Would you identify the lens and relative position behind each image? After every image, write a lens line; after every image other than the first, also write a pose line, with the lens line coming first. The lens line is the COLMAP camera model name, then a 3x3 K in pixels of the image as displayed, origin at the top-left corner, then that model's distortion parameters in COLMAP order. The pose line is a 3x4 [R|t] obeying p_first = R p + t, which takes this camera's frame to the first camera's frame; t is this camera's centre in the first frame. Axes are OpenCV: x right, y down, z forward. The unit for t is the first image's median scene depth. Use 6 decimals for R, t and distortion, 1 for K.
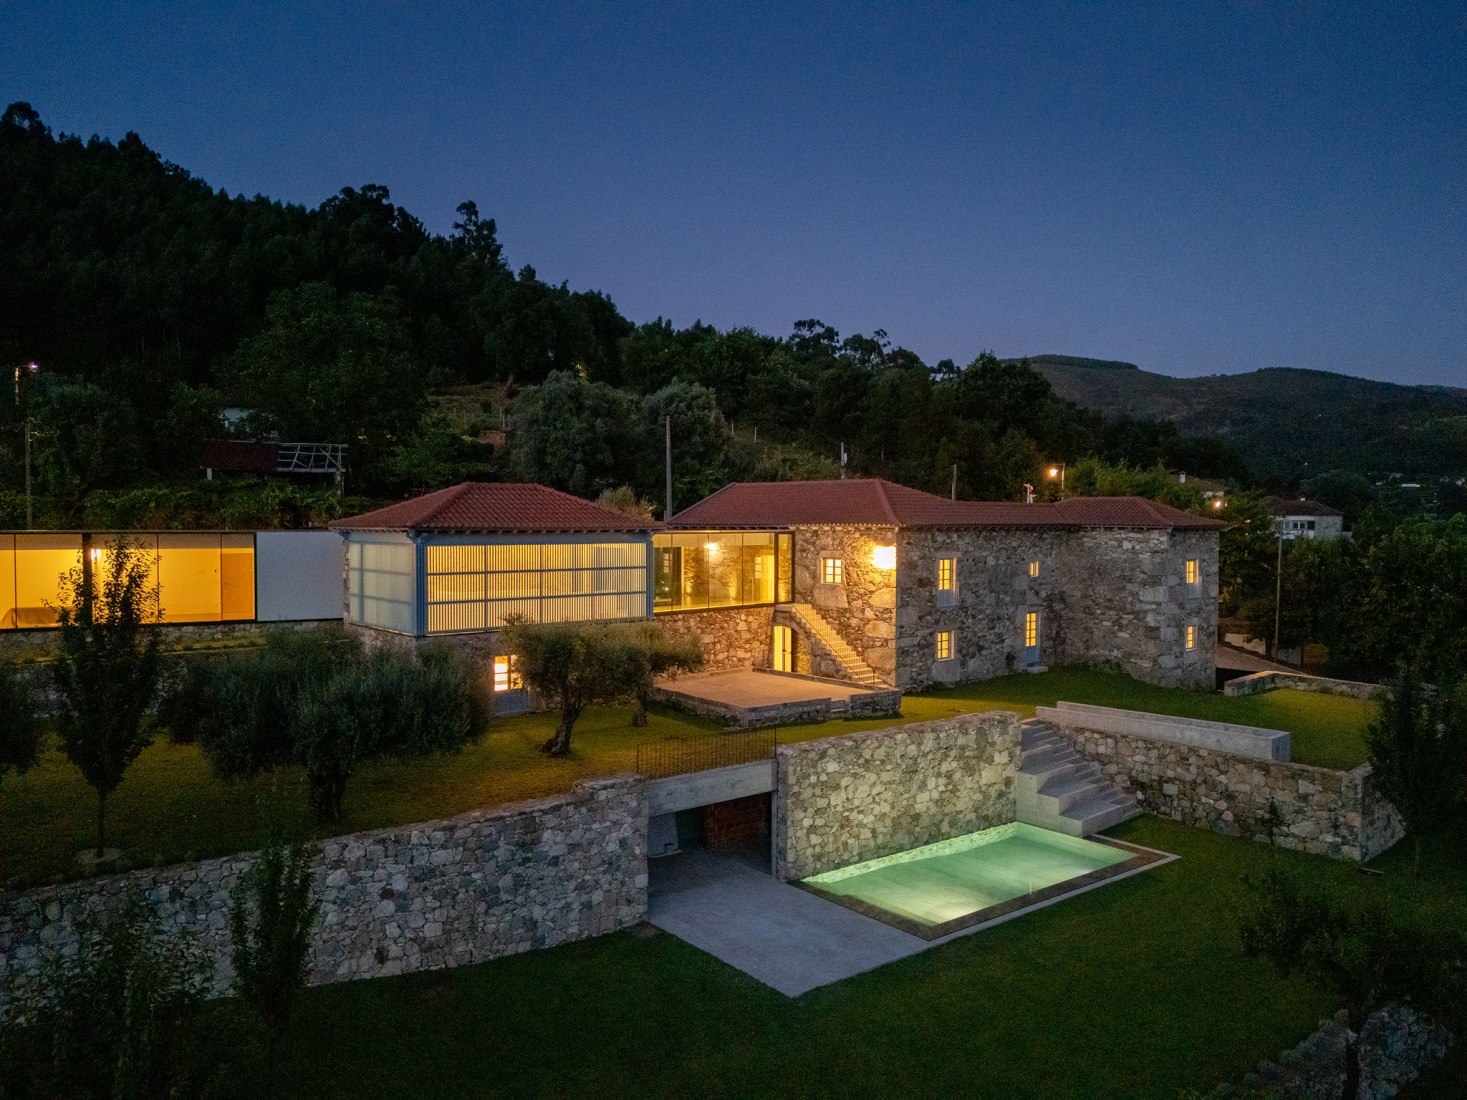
lens RADIAL K [[987.6, 0, 733.5], [0, 987.6, 550.0], [0, 0, 1]] dist [0.110178, 0.000486]
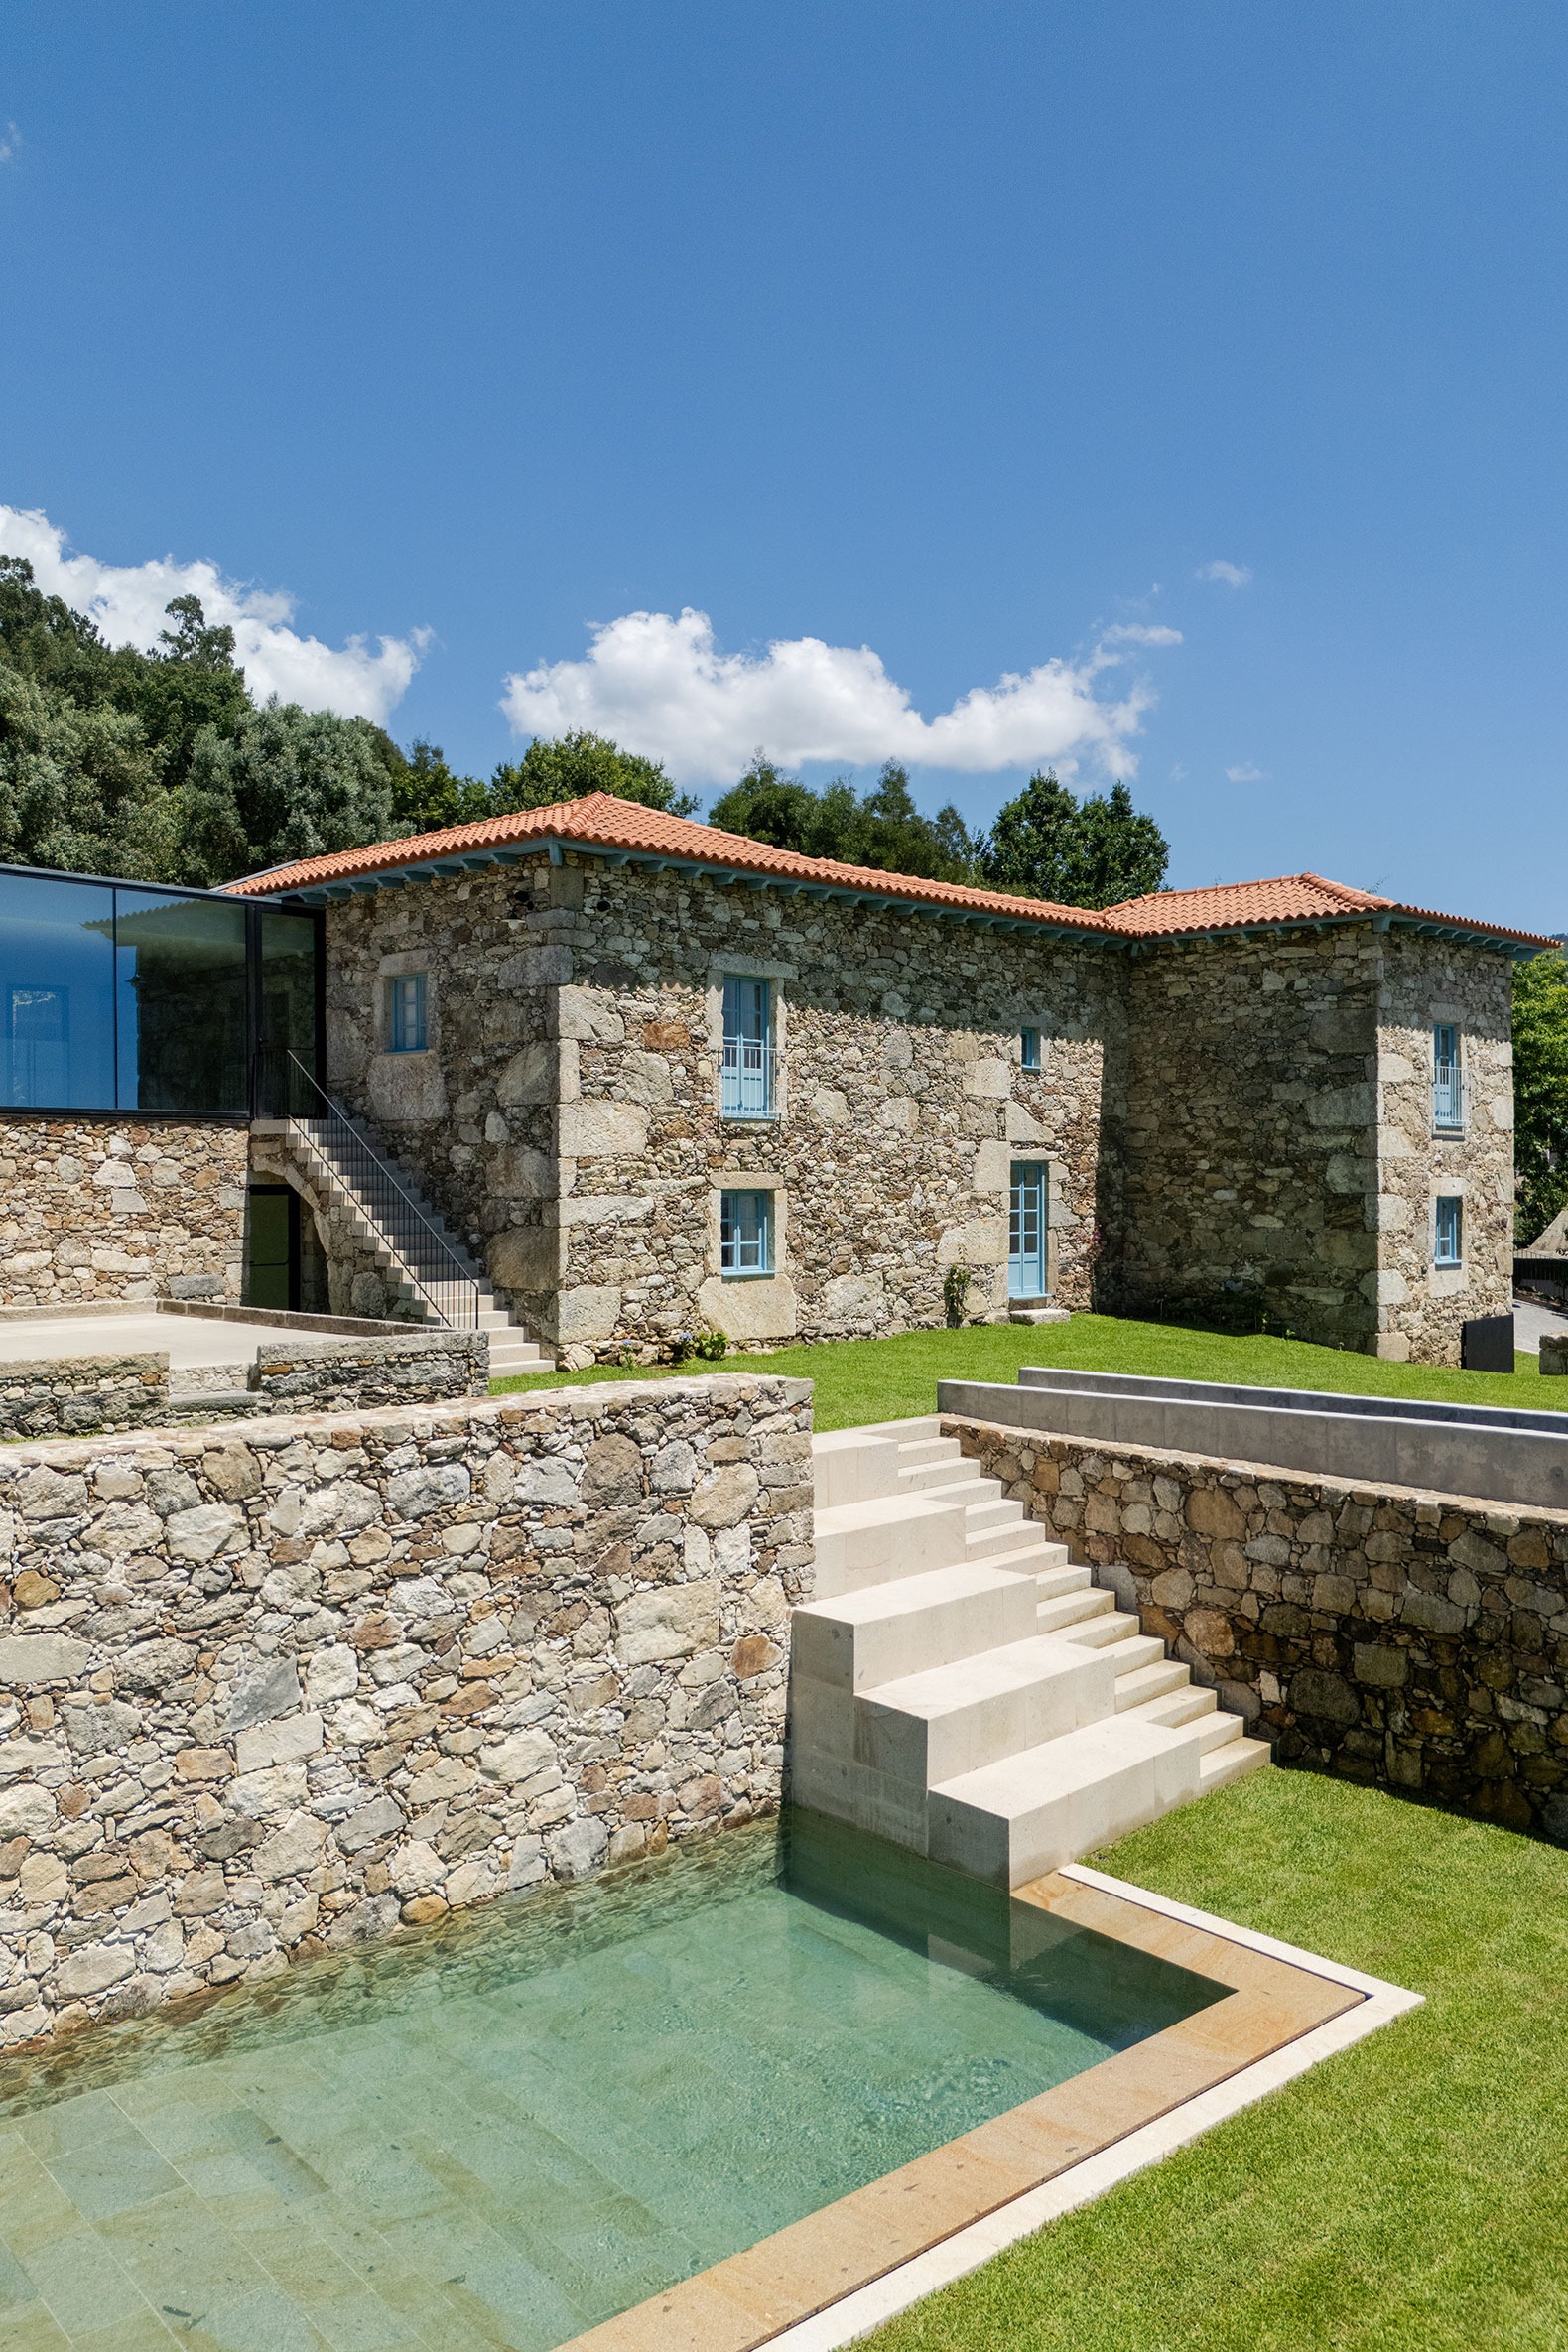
lens RADIAL K [[1587.4, 0, 773.0], [0, 1587.4, 1164.0], [0, 0, 1]] dist [0.141038, -0.000022]
pose [[0.999476, -0.004349, 0.032066, 0.197339], [0.005774, 0.998993, -0.044489, 0.093704], [-0.031841, 0.044650, 0.998495, 0.435197]]
